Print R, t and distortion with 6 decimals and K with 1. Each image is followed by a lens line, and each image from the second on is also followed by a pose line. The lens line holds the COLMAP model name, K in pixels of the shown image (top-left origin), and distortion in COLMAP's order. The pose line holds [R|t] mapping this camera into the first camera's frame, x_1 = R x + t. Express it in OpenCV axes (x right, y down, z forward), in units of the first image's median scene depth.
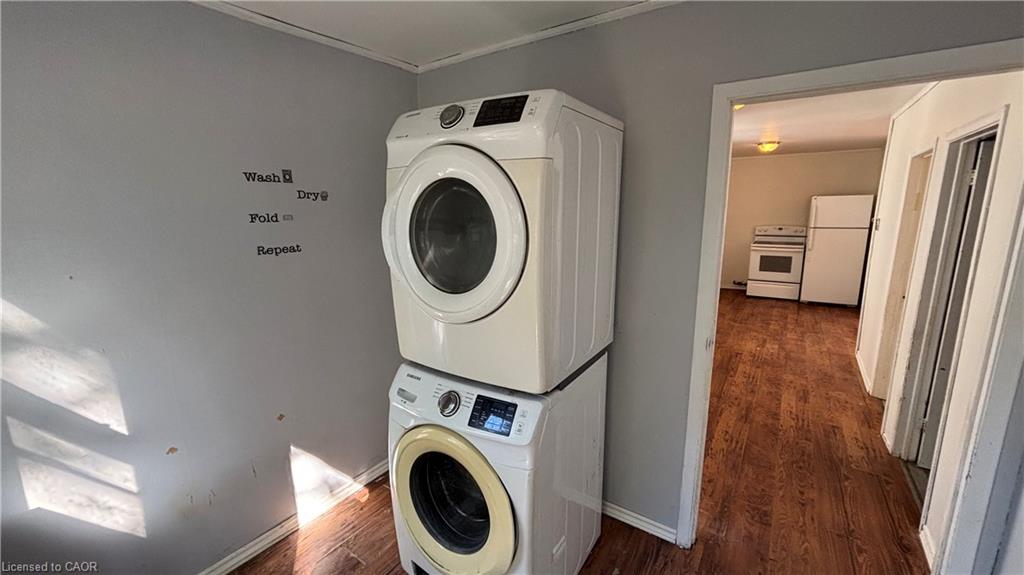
lens RADIAL K [[414.4, 0, 510.5], [0, 414.4, 288.4], [0, 0, 1]] dist [0.001878, -0.000167]
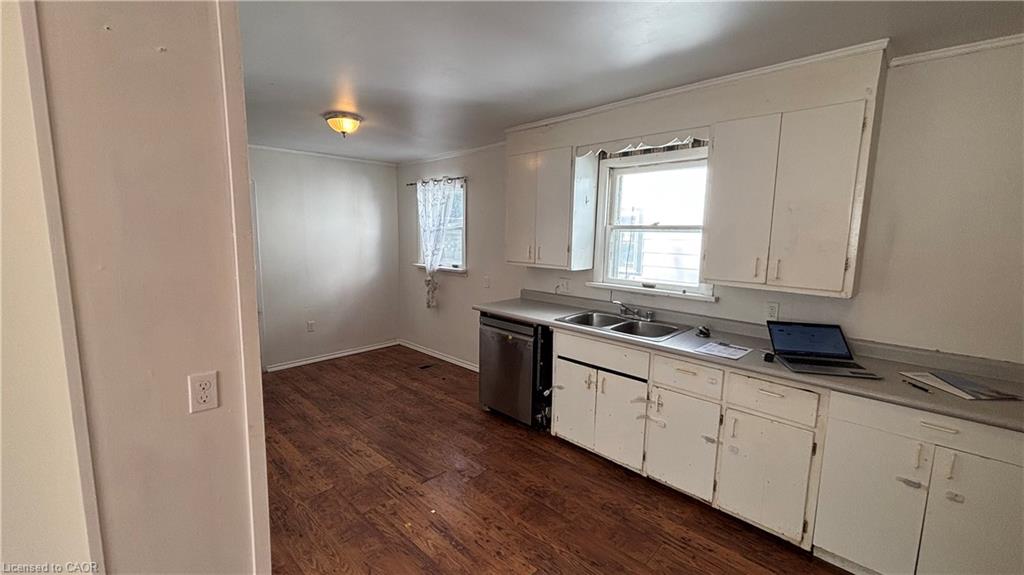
lens RADIAL K [[414.4, 0, 510.5], [0, 414.4, 288.4], [0, 0, 1]] dist [0.001878, -0.000167]
pose [[-0.169062, 0.127581, -0.977313, 1.079169], [-0.210941, 0.963927, 0.162323, -0.223662], [0.962768, 0.233598, -0.136051, 1.150396]]
